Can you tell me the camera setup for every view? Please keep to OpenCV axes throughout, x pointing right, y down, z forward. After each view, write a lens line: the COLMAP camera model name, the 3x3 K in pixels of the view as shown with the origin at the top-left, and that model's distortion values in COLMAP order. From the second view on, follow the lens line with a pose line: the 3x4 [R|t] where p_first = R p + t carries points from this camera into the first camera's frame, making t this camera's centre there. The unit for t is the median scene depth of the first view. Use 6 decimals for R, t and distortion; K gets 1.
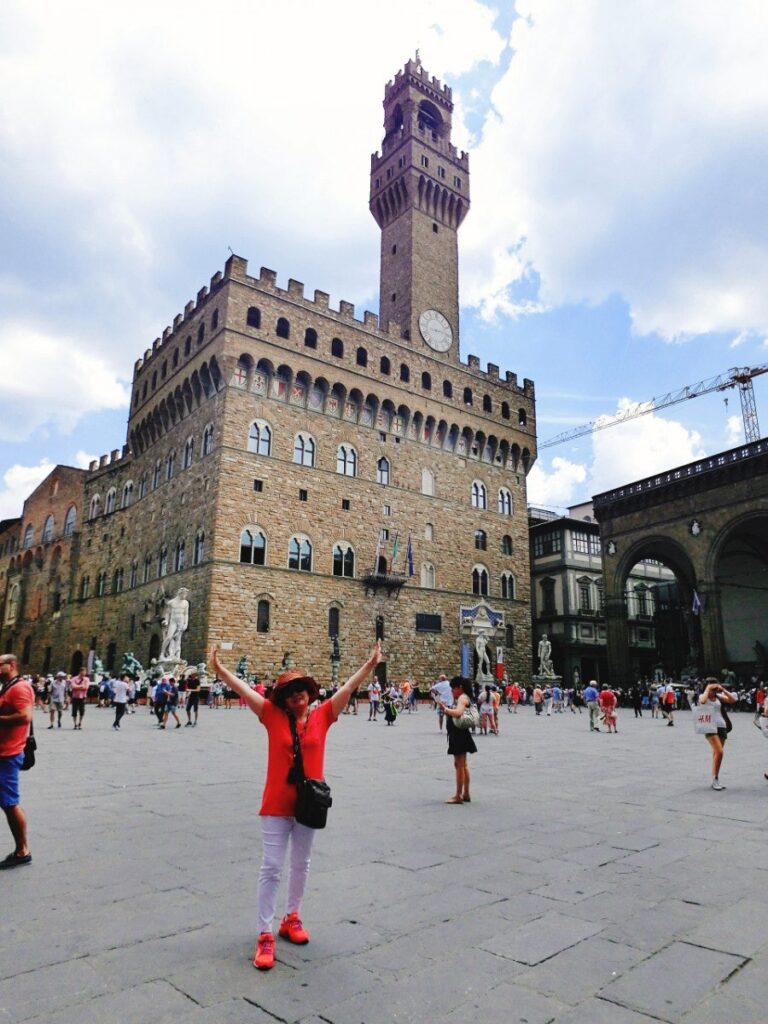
lens RADIAL K [[700.5, 0, 389.4], [0, 700.5, 468.9], [0, 0, 1]] dist [-0.098038, 0.055108]
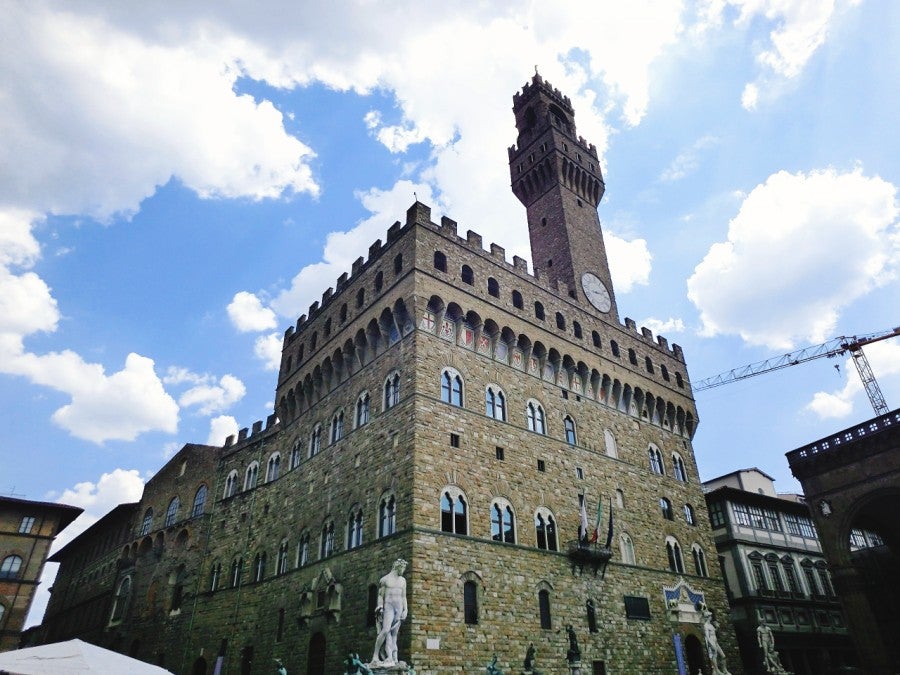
lens RADIAL K [[608.7, 0, 467.0], [0, 608.7, 280.7], [0, 0, 1]] dist [-0.104513, 0.057628]
pose [[0.999625, -0.011062, 0.025050, -0.157566], [0.018171, 0.952318, -0.304567, 0.053500], [-0.020487, 0.304908, 0.952161, 0.188379]]
